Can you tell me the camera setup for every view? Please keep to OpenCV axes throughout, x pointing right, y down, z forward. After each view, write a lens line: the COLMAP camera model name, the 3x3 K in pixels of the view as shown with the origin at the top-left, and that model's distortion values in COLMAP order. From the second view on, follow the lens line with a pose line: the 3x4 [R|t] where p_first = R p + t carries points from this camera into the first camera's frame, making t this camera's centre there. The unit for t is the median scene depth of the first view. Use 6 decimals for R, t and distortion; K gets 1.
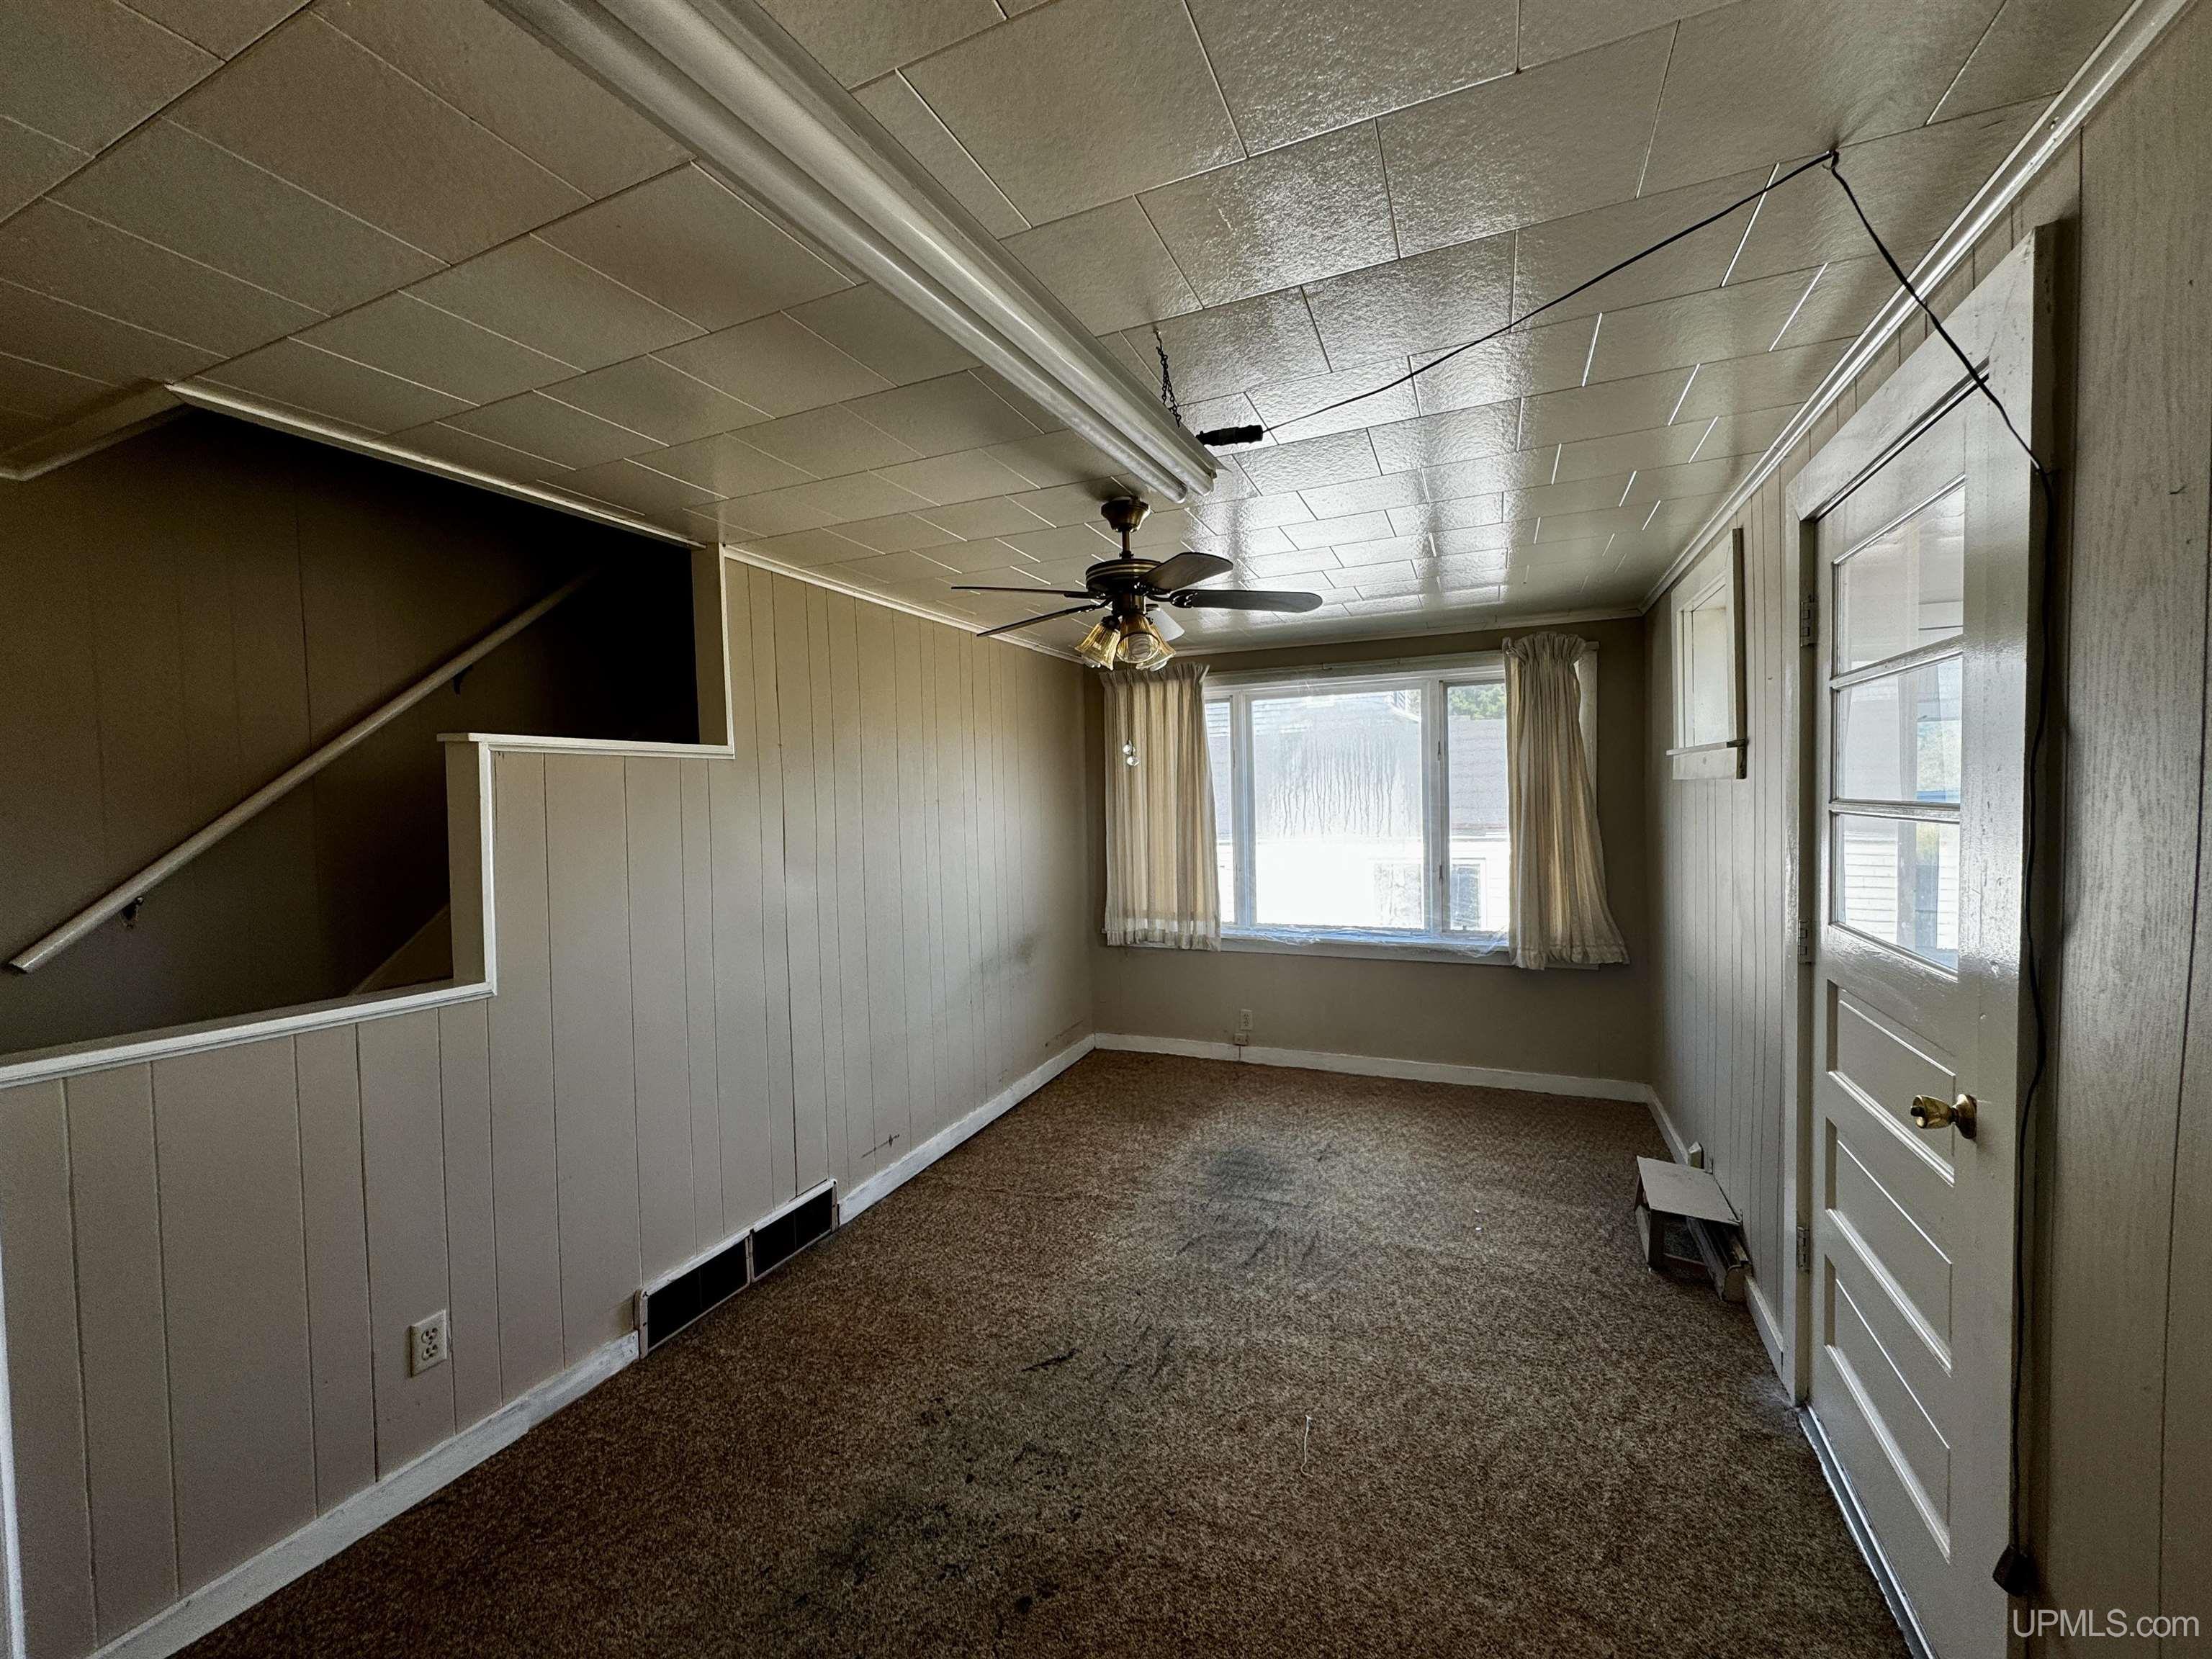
lens RADIAL K [[872.7, 0, 1111.7], [0, 872.7, 824.5], [0, 0, 1]] dist [-0.003754, 0.000798]
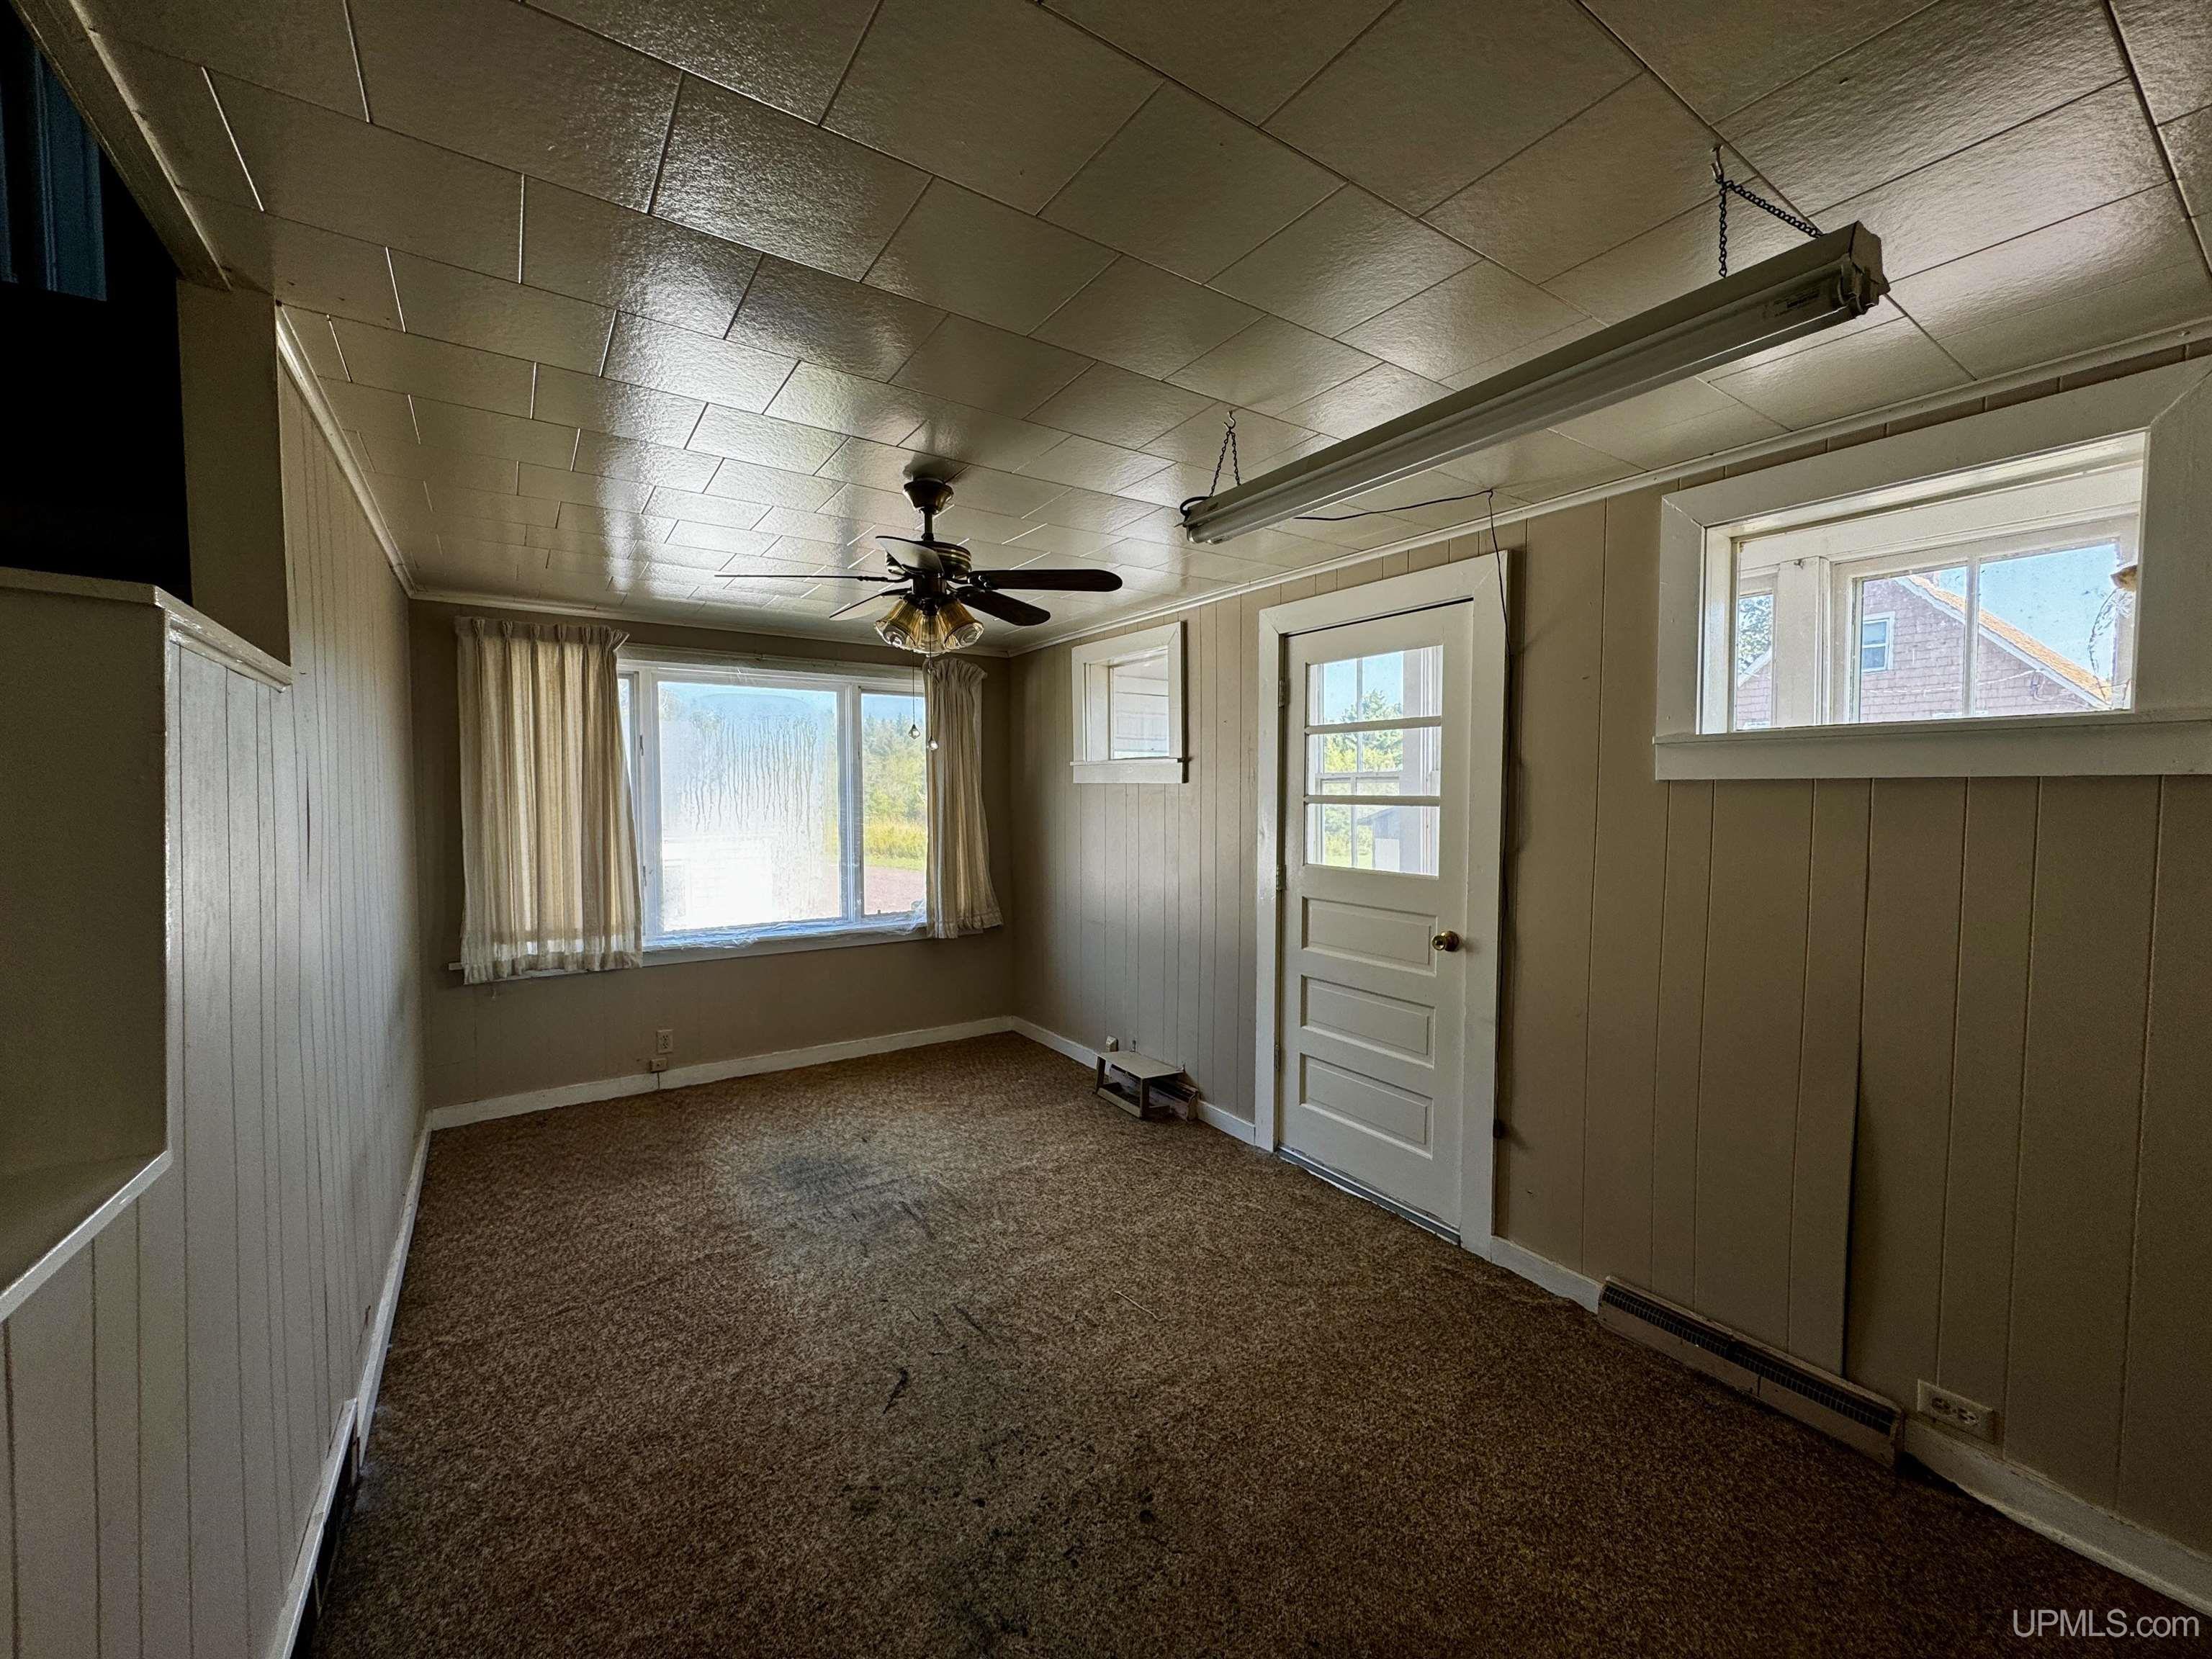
lens RADIAL K [[872.7, 0, 1097.8], [0, 872.7, 825.0], [0, 0, 1]] dist [-0.003754, 0.000798]
pose [[0.544269, -0.010043, 0.838851, -0.411594], [0.014200, 0.999895, 0.002758, 0.010101], [-0.838791, 0.010411, 0.544354, 0.177270]]
